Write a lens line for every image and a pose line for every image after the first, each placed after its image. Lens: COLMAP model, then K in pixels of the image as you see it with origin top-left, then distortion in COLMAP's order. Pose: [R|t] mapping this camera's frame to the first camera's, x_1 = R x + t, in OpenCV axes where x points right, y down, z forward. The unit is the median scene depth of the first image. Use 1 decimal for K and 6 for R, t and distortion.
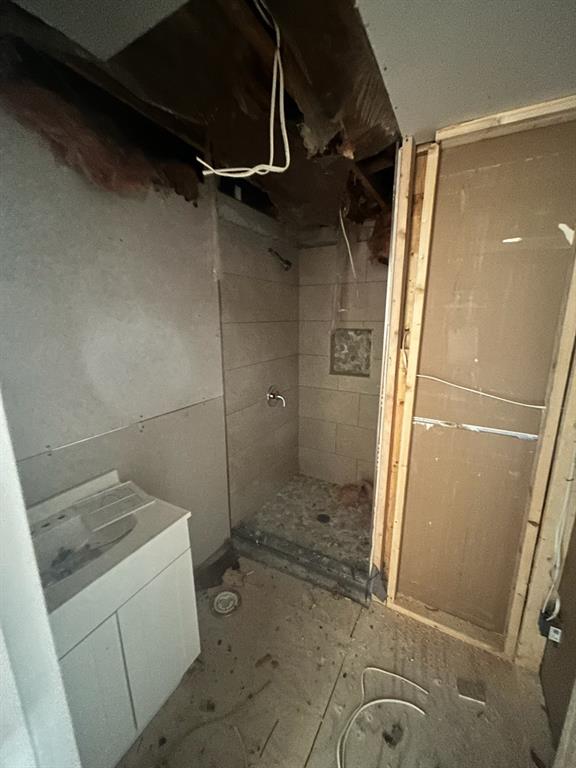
lens RADIAL K [[309.4, 0, 288.0], [0, 309.4, 384.0], [0, 0, 1]] dist [0.000641, -0.000343]
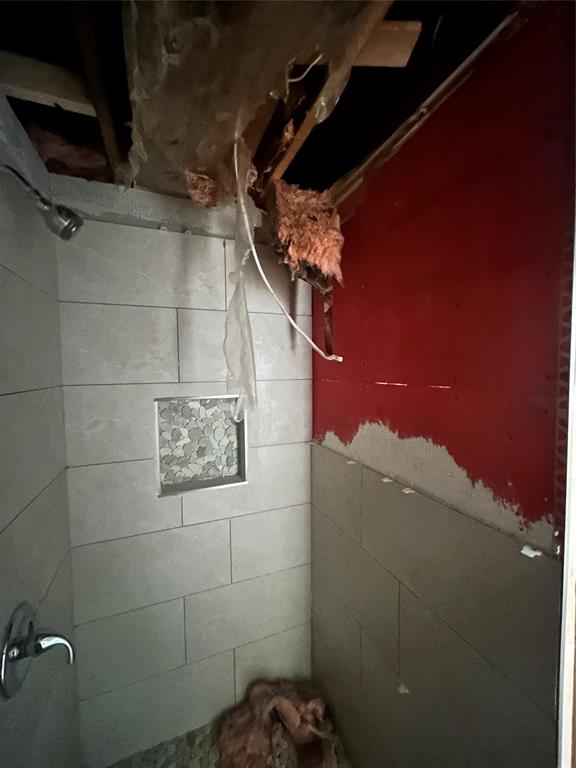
lens RADIAL K [[309.4, 0, 288.0], [0, 309.4, 384.0], [0, 0, 1]] dist [0.000641, -0.000343]
pose [[0.623863, -0.050344, 0.779911, -0.098909], [0.177470, 0.980979, -0.078639, -0.129000], [-0.761117, 0.187471, 0.620931, 0.548568]]
